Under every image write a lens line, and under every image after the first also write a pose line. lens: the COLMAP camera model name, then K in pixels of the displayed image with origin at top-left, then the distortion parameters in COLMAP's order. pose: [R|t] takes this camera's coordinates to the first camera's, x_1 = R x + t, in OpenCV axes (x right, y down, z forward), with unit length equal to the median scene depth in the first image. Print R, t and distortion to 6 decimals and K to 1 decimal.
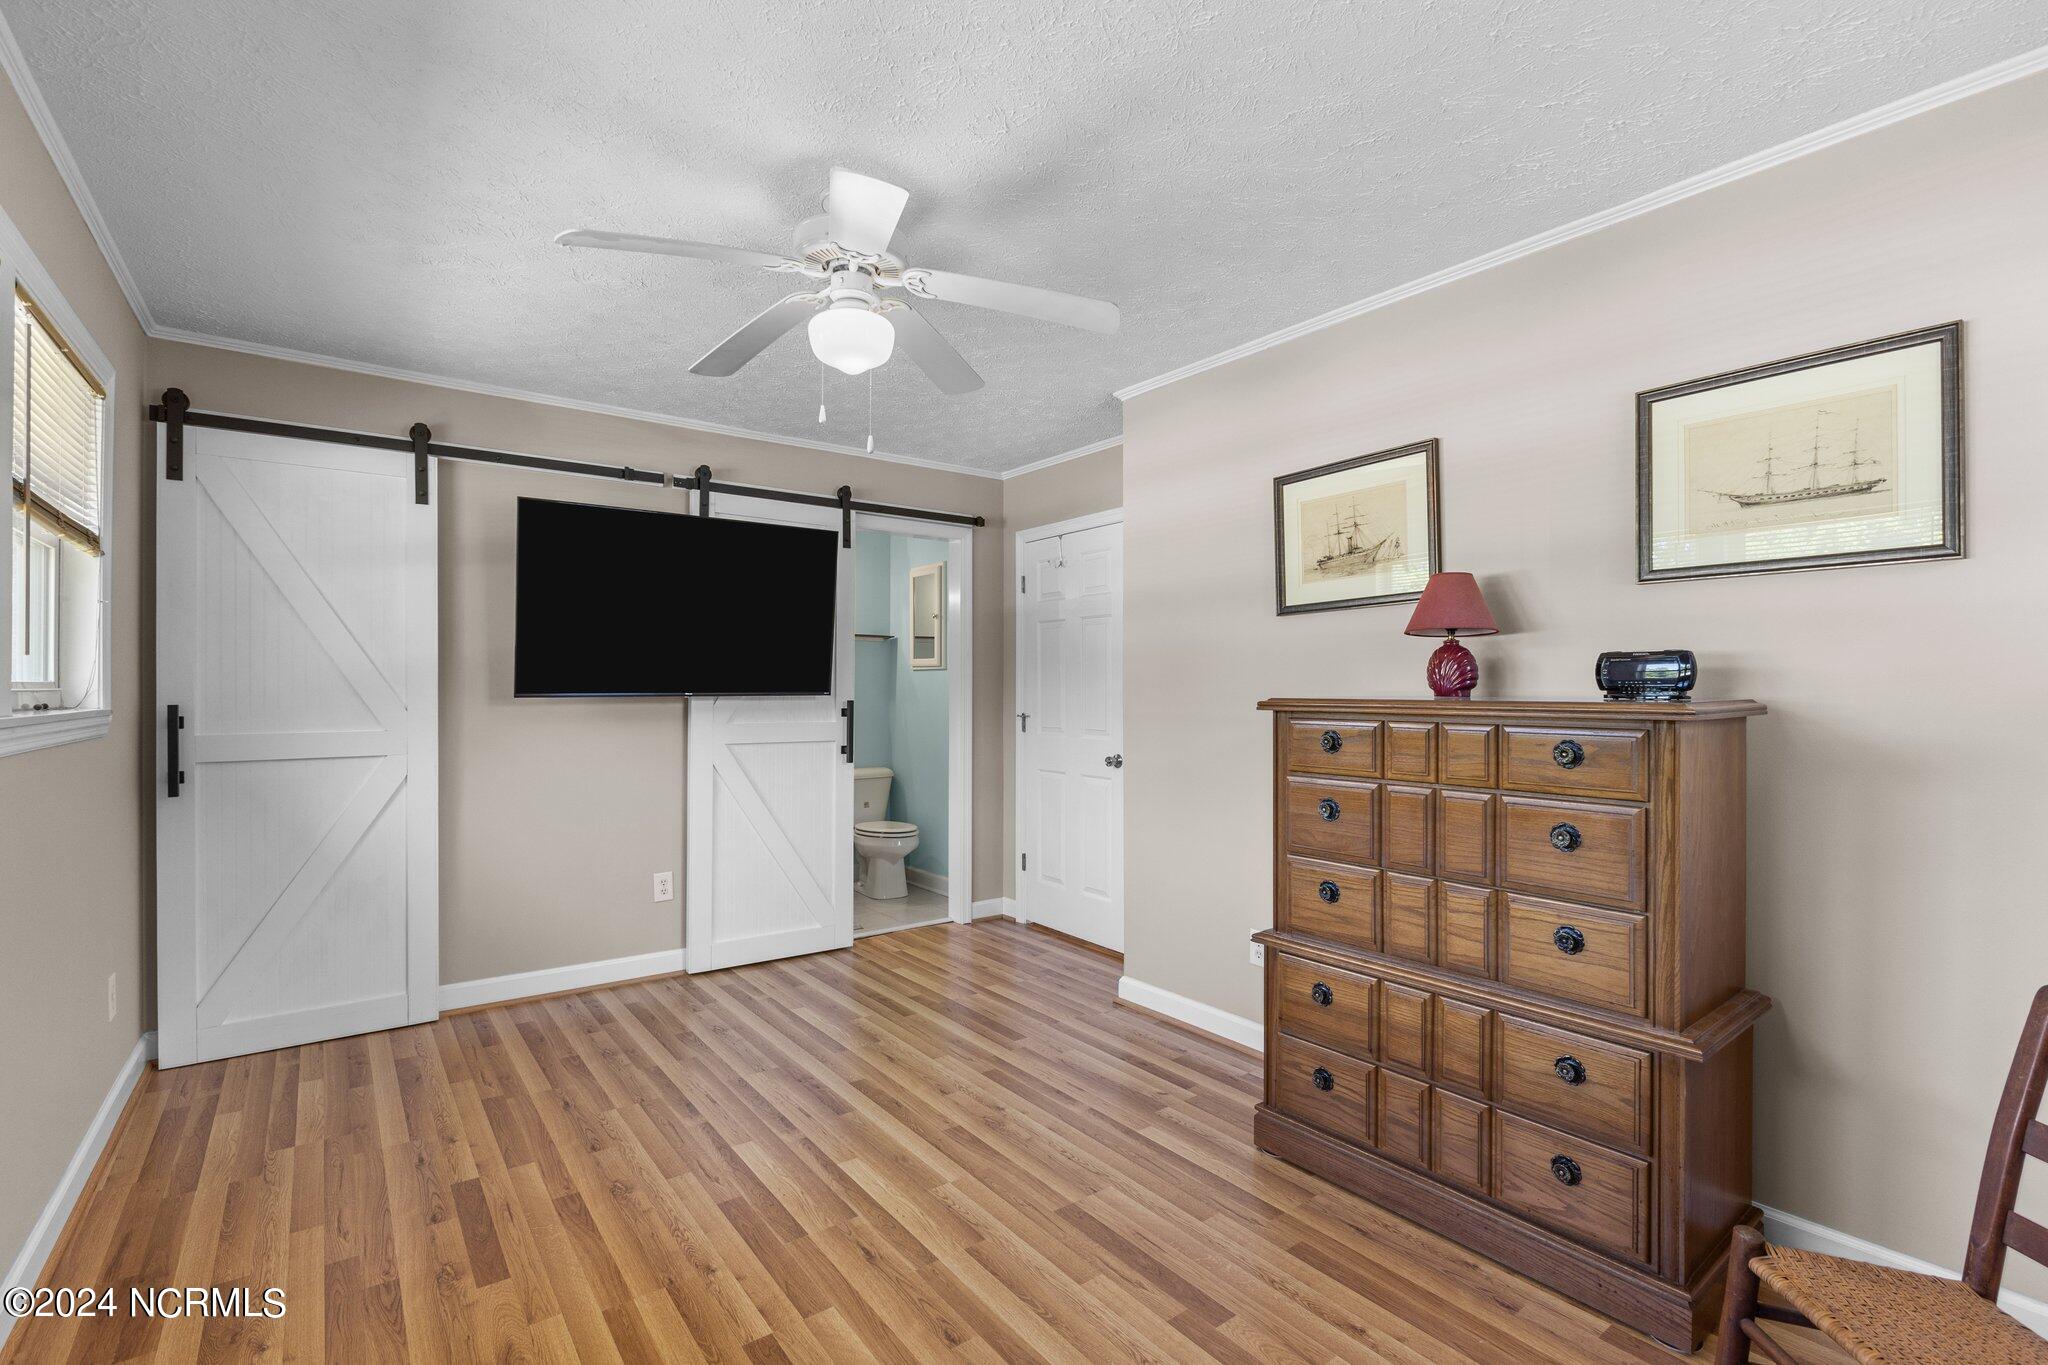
lens RADIAL K [[913.7, 0, 1032.4], [0, 913.7, 682.9], [0, 0, 1]] dist [-0.003292, -0.000173]
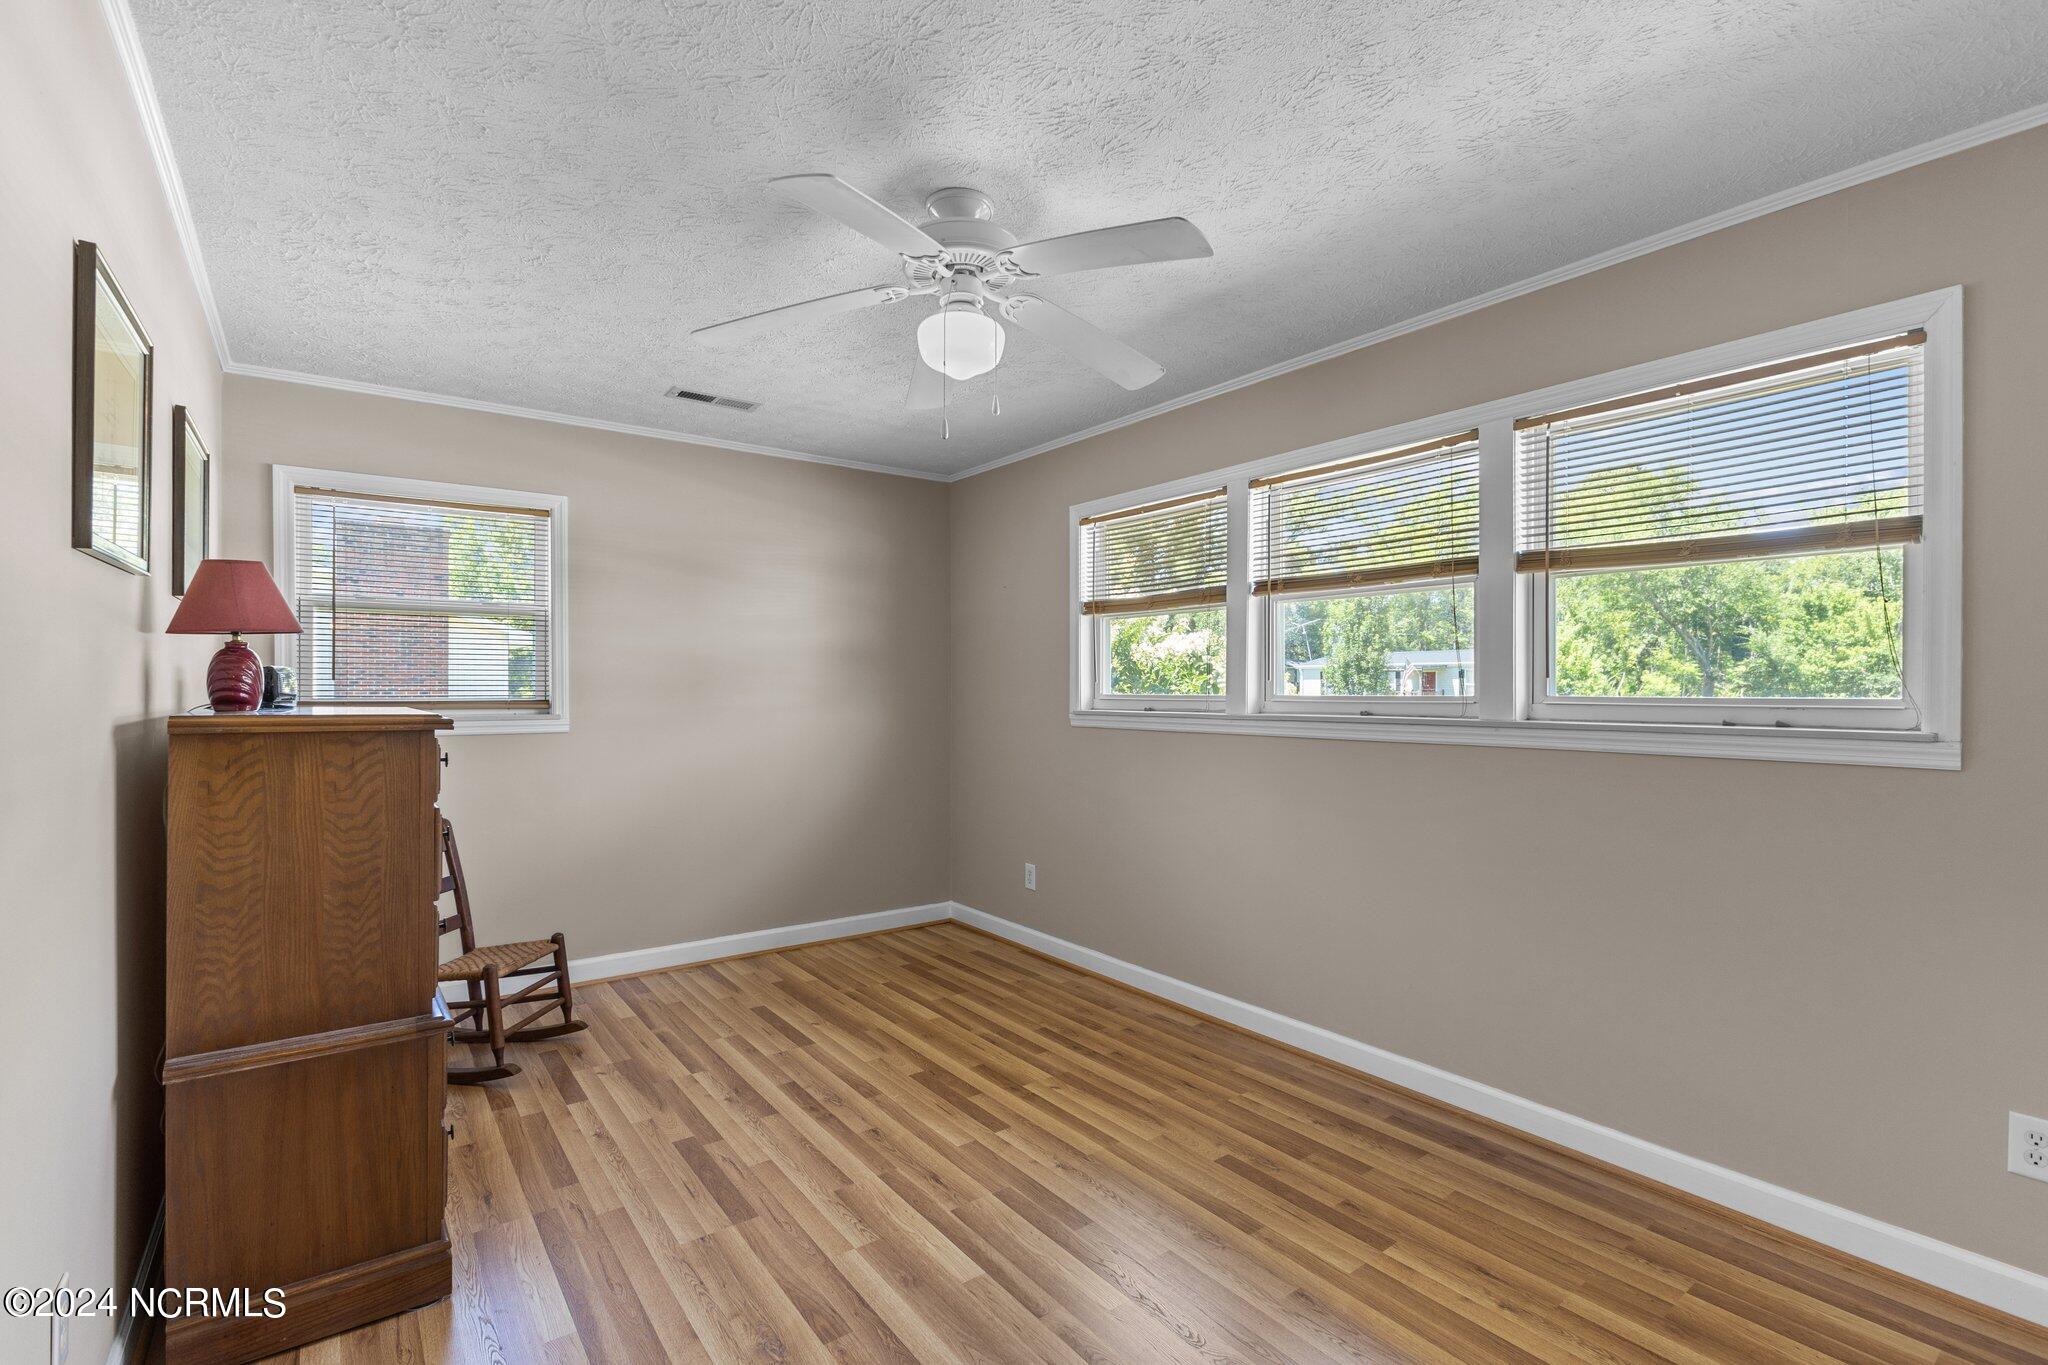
lens RADIAL K [[913.7, 0, 1020.9], [0, 913.7, 695.3], [0, 0, 1]] dist [-0.003292, -0.000173]
pose [[-0.999862, -0.000942, 0.016580, -0.295387], [-0.000984, 0.999996, -0.002498, 0.002833], [-0.016578, -0.002514, -0.999859, 2.088754]]
